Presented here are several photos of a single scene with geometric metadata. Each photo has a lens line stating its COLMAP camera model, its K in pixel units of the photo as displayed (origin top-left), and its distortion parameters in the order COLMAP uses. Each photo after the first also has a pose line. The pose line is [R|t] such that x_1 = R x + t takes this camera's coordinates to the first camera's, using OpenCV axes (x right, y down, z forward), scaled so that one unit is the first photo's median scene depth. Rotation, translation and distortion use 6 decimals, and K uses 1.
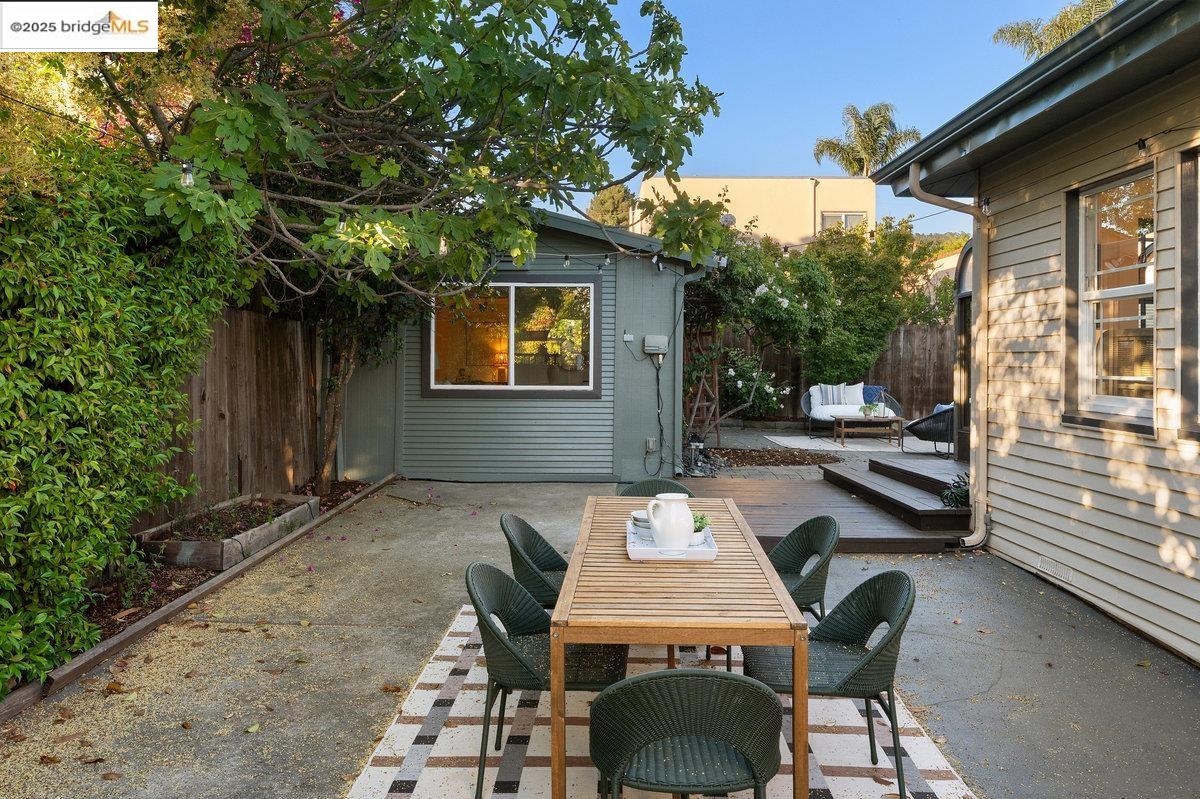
lens RADIAL K [[889.6, 0, 597.2], [0, 889.6, 398.8], [0, 0, 1]] dist [-0.003121, -0.002130]
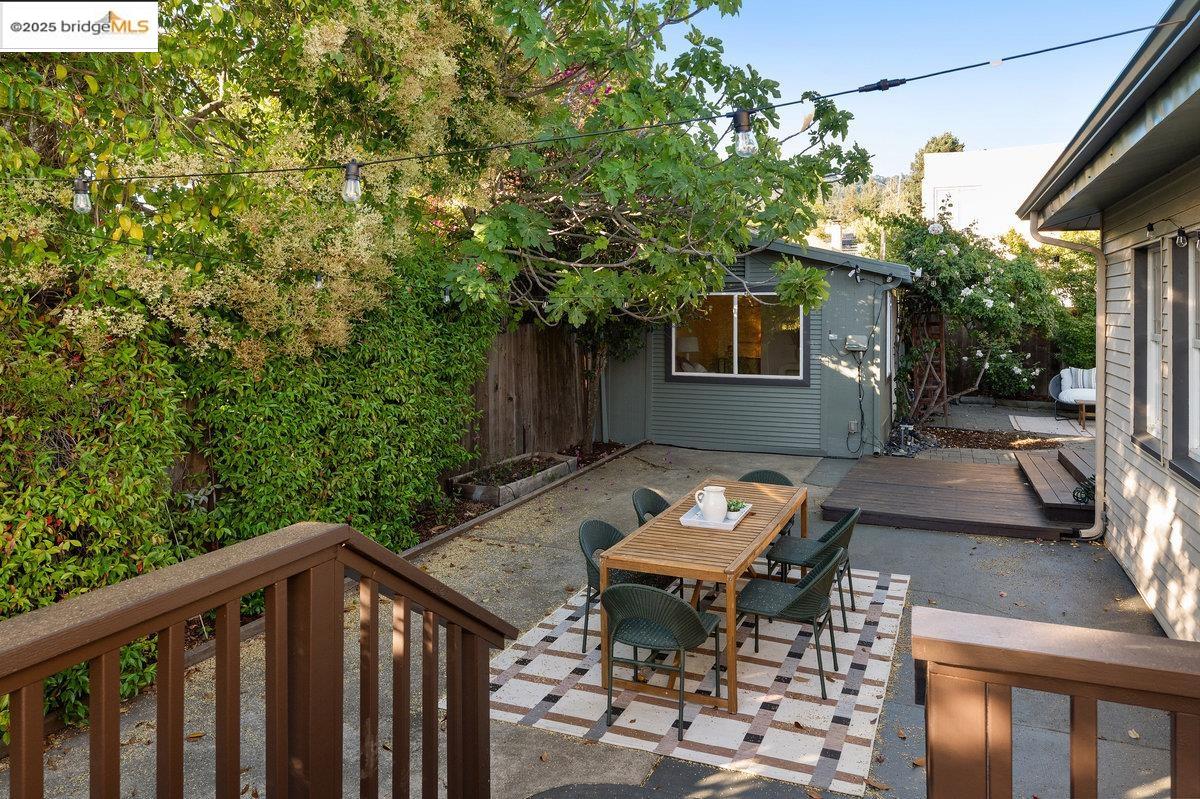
lens RADIAL K [[851.6, 0, 600.0], [0, 851.6, 398.2], [0, 0, 1]] dist [-0.005735, -0.001671]
pose [[0.932136, 0.038188, -0.360089, 0.257995], [-0.017041, 0.997948, 0.061721, -0.084408], [0.361707, -0.051396, 0.930874, -0.289801]]
